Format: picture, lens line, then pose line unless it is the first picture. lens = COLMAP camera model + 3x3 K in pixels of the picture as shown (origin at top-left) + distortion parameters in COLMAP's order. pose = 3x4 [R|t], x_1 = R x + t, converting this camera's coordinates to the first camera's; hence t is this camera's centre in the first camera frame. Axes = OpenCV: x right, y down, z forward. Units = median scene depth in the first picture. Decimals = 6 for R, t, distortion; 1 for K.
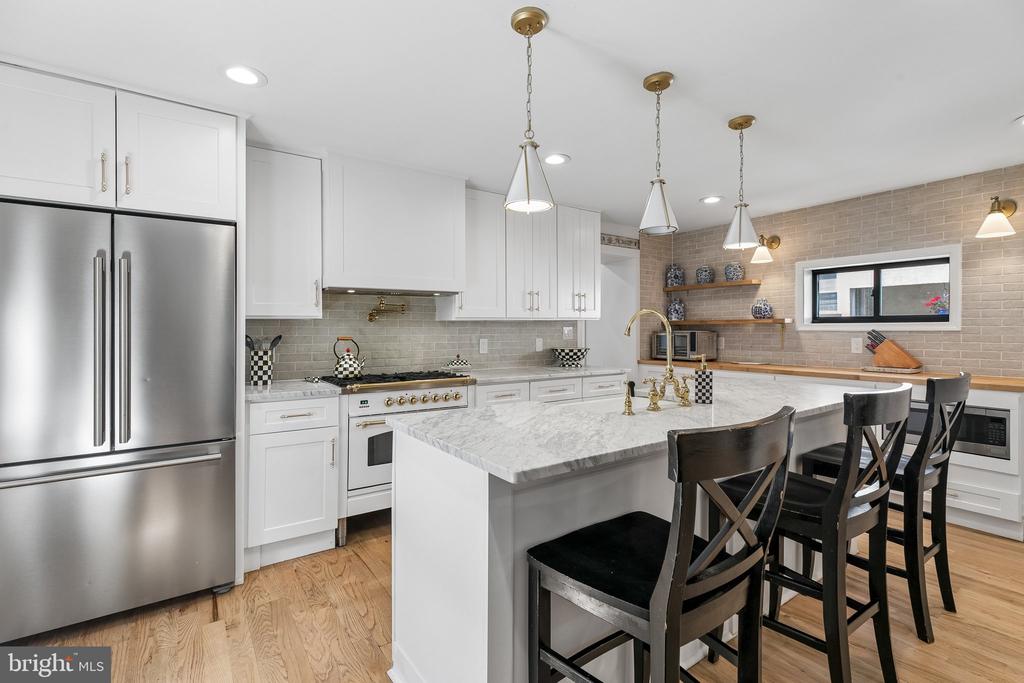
lens RADIAL K [[466.2, 0, 507.8], [0, 466.2, 334.8], [0, 0, 1]] dist [0.002119, 0.000027]
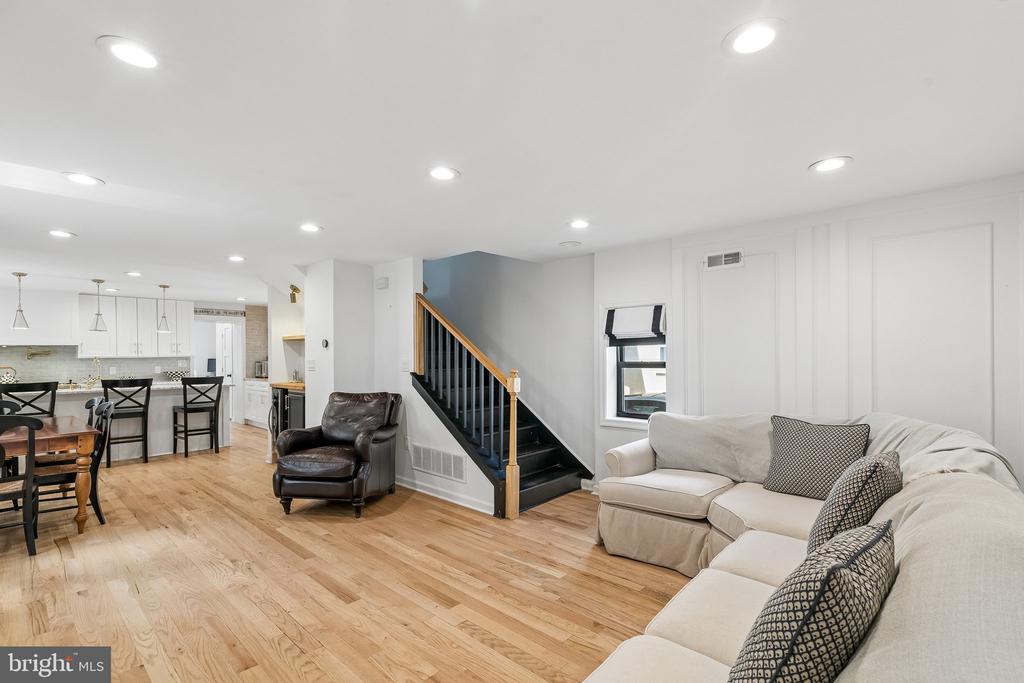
lens RADIAL K [[477.1, 0, 520.7], [0, 477.1, 358.2], [0, 0, 1]] dist [0.002718, 0.000409]
pose [[0.975116, -0.006444, 0.221602, 1.140053], [0.008610, 0.999924, -0.008810, 0.003929], [-0.221528, 0.010499, 0.975097, -1.300261]]
